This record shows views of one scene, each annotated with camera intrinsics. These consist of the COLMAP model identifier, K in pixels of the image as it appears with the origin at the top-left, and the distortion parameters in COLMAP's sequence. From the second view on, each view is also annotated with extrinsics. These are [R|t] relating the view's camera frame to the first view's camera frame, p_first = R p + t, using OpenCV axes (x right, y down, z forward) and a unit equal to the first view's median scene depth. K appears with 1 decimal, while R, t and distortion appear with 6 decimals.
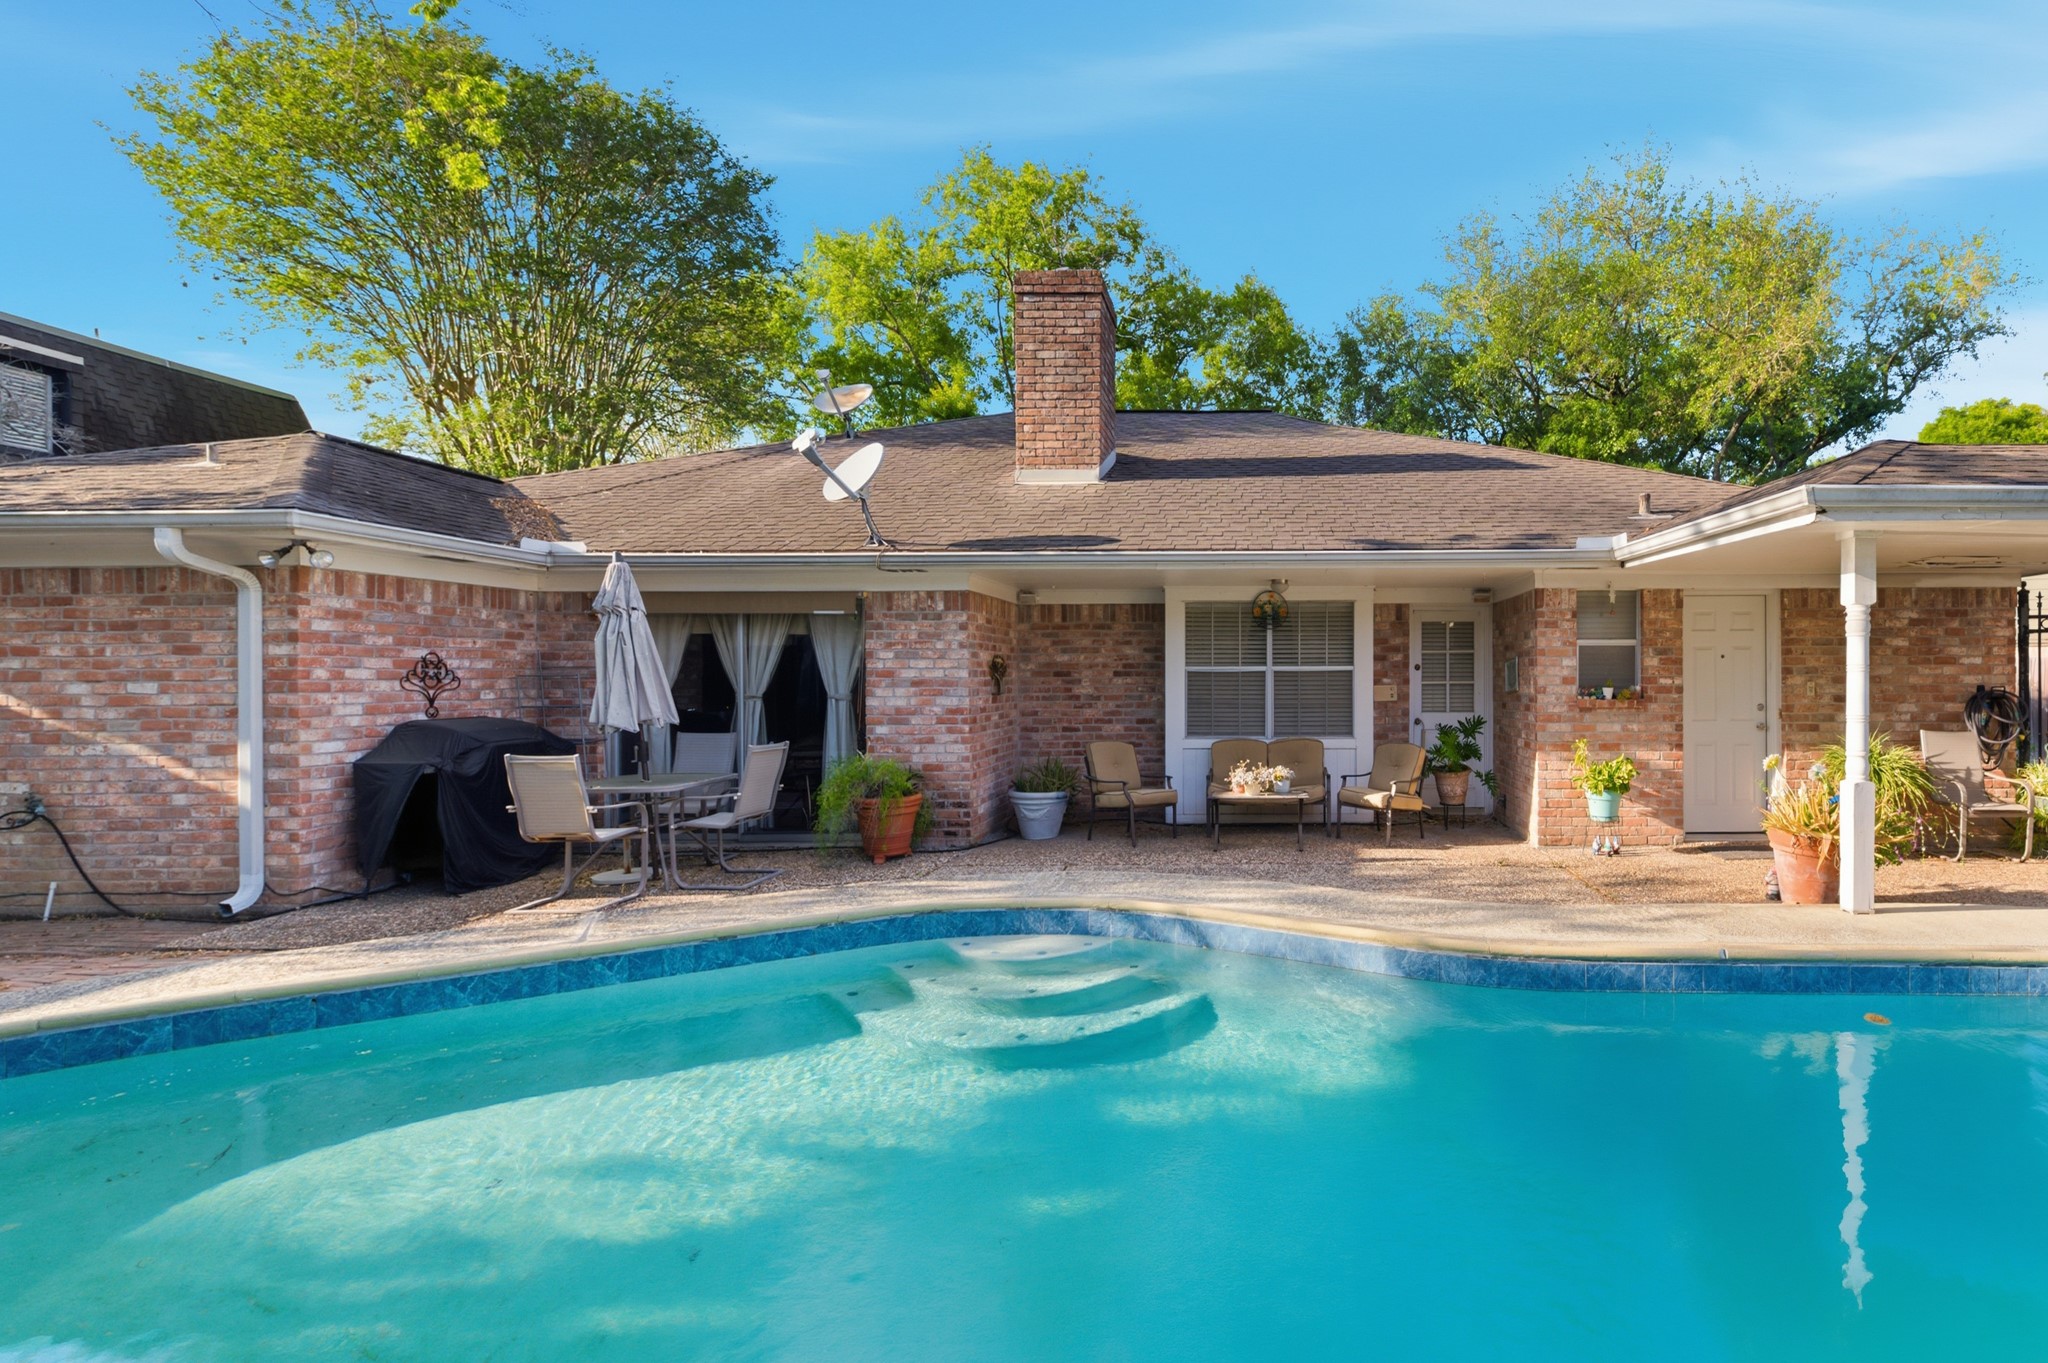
lens RADIAL K [[983.8, 0, 1024.0], [0, 983.8, 681.5], [0, 0, 1]] dist [0.000806, -0.000409]
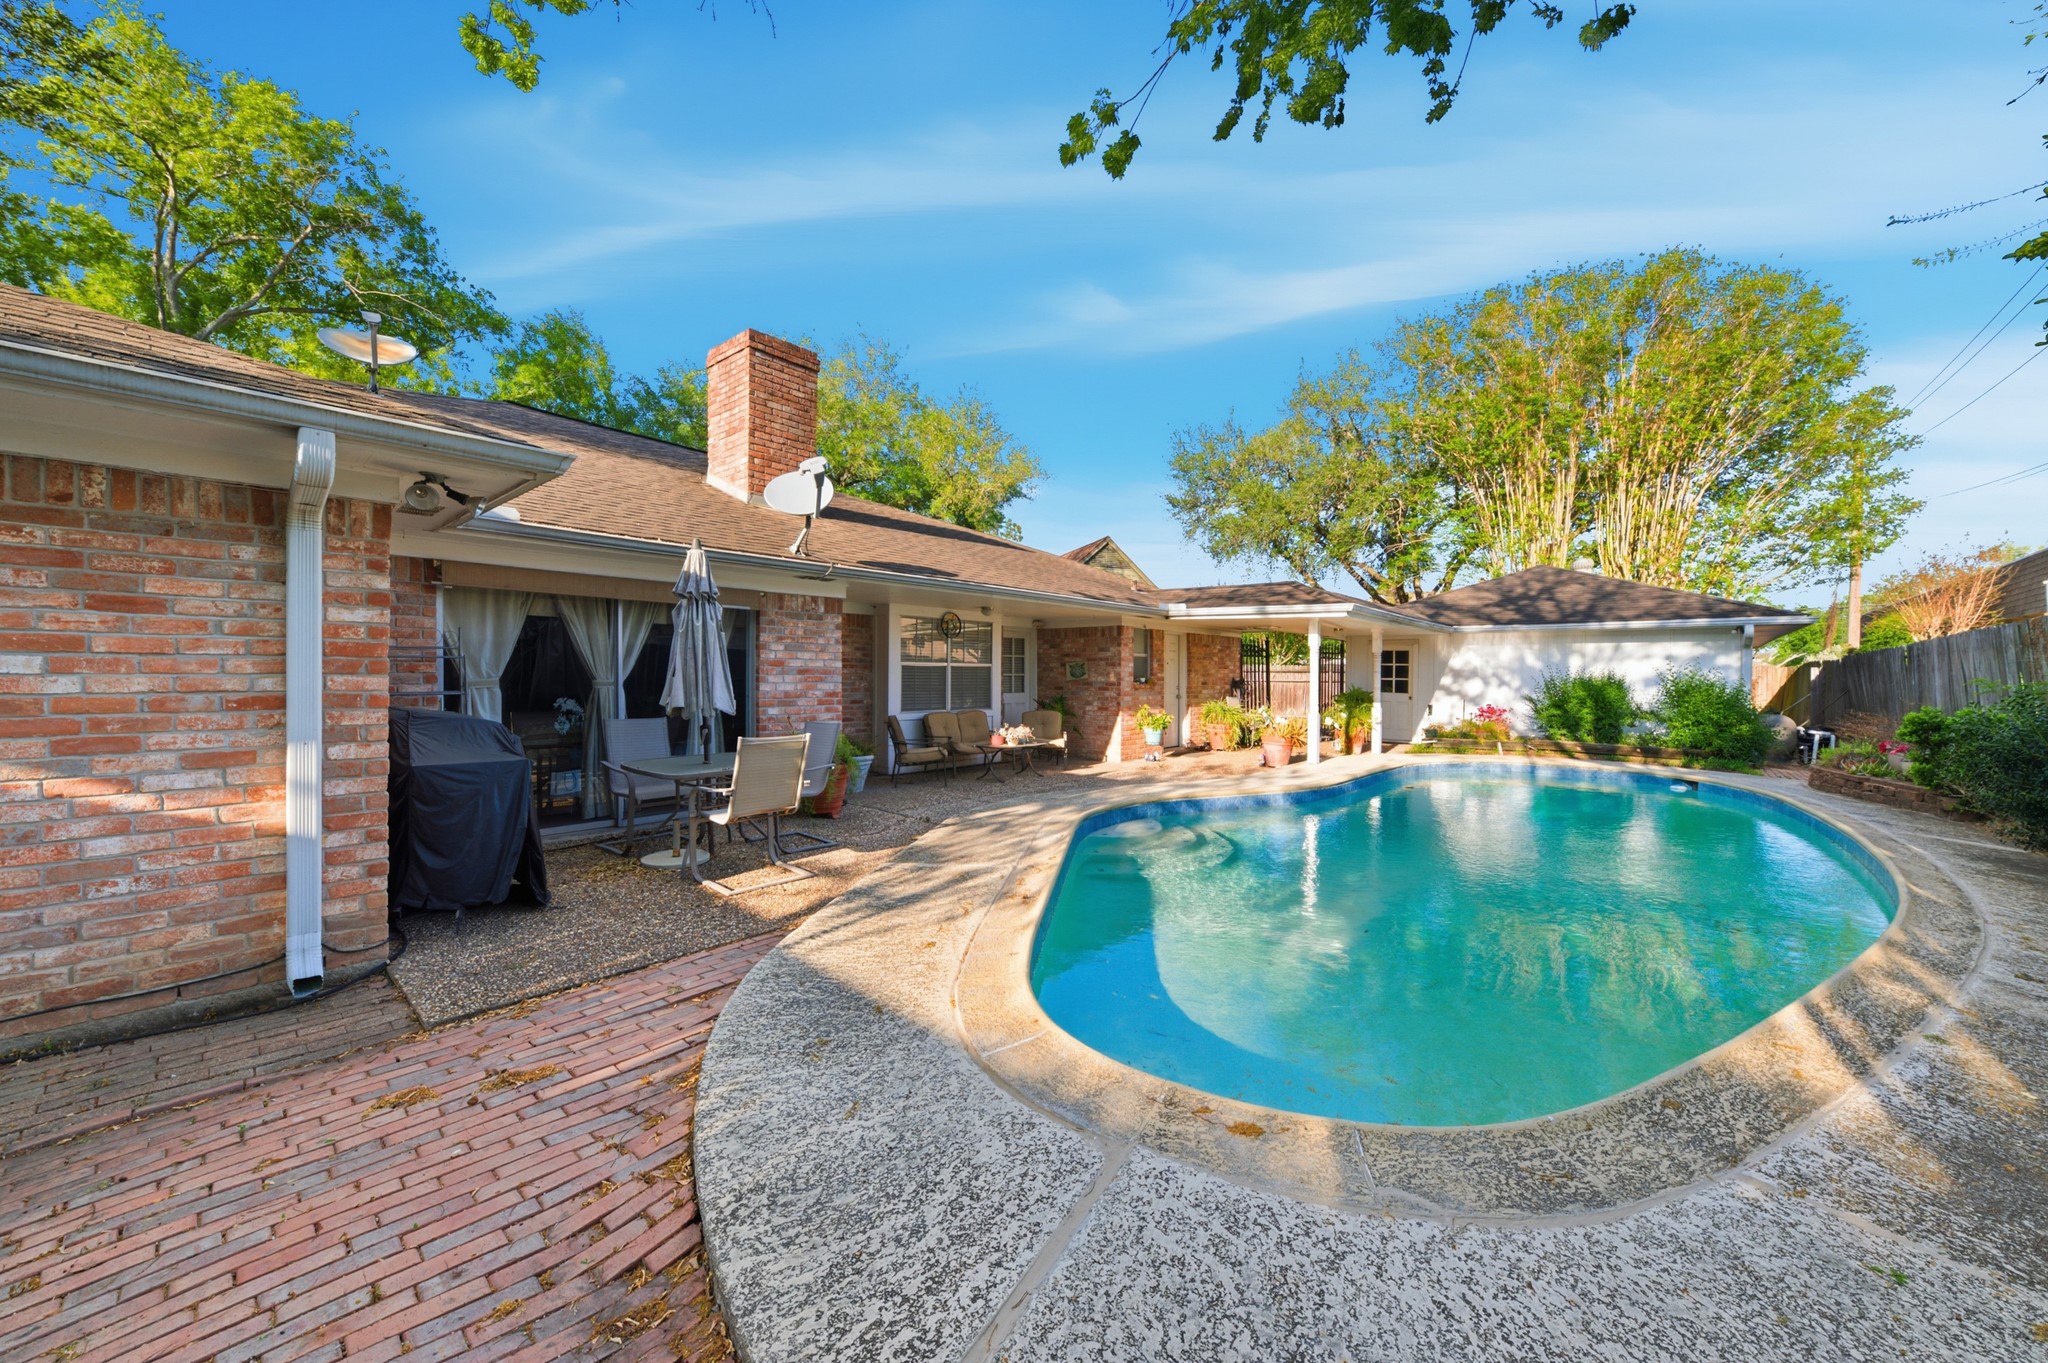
lens RADIAL K [[763.8, 0, 1024.0], [0, 763.8, 681.5], [0, 0, 1]] dist [0.000974, 0.000205]
pose [[0.633222, 0.001849, 0.773968, -0.667397], [-0.007820, 0.999961, 0.004009, 0.008136], [-0.773930, -0.008591, 0.633212, 0.197566]]
